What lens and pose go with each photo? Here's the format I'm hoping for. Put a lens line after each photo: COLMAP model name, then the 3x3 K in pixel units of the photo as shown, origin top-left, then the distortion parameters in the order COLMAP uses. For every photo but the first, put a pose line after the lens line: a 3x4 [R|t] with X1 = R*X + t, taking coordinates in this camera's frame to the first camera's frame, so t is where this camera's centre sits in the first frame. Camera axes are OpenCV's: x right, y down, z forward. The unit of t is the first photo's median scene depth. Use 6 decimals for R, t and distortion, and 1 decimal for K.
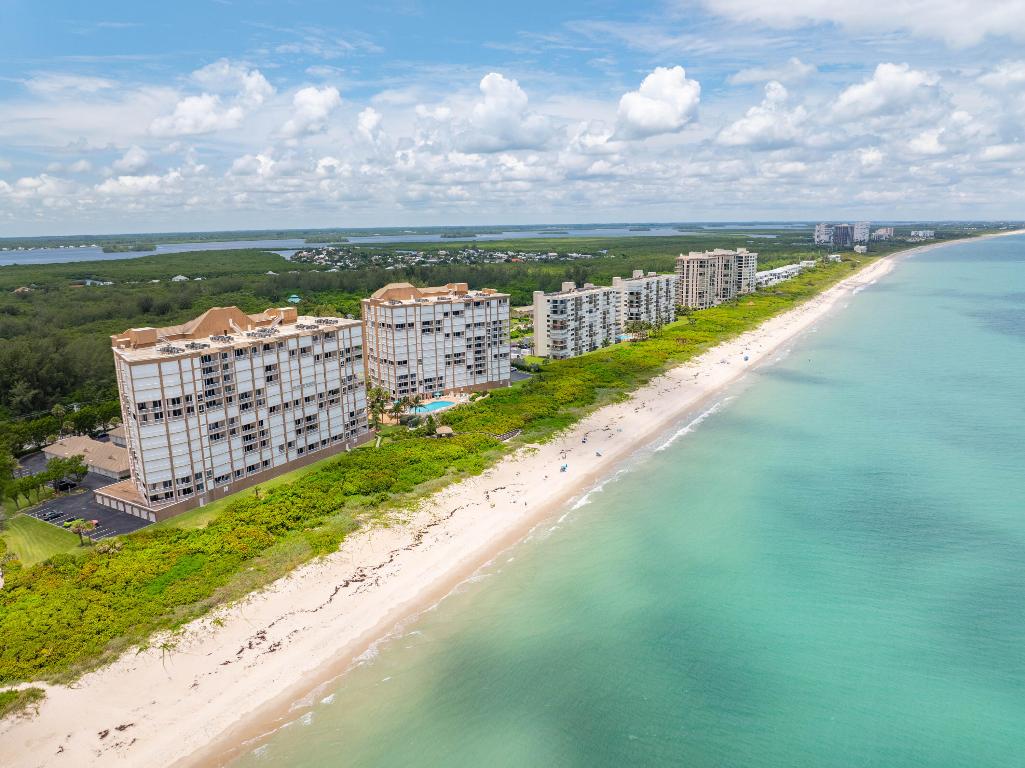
lens RADIAL K [[723.3, 0, 512.3], [0, 723.3, 368.7], [0, 0, 1]] dist [-0.056411, 0.003432]
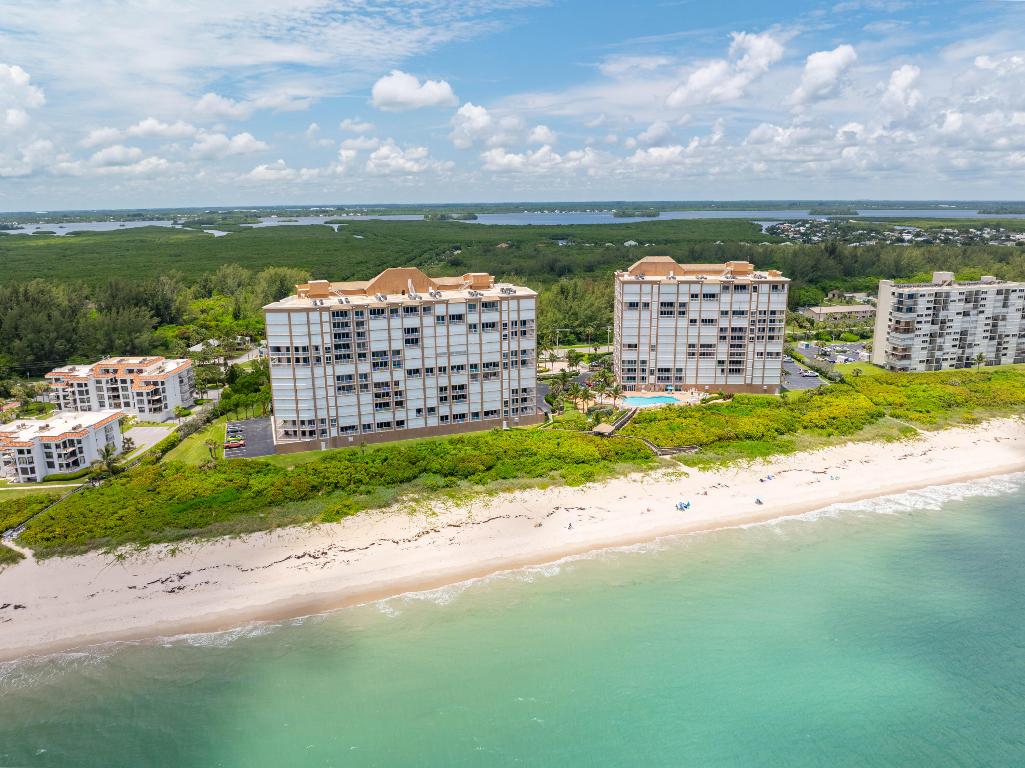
lens RADIAL K [[719.5, 0, 512.5], [0, 719.5, 384.0], [0, 0, 1]] dist [-0.051296, 0.020141]
pose [[0.771719, 0.164201, -0.614400, 0.277583], [-0.126755, 0.986423, 0.104416, -0.034904], [0.623203, -0.002702, 0.782055, 0.211336]]
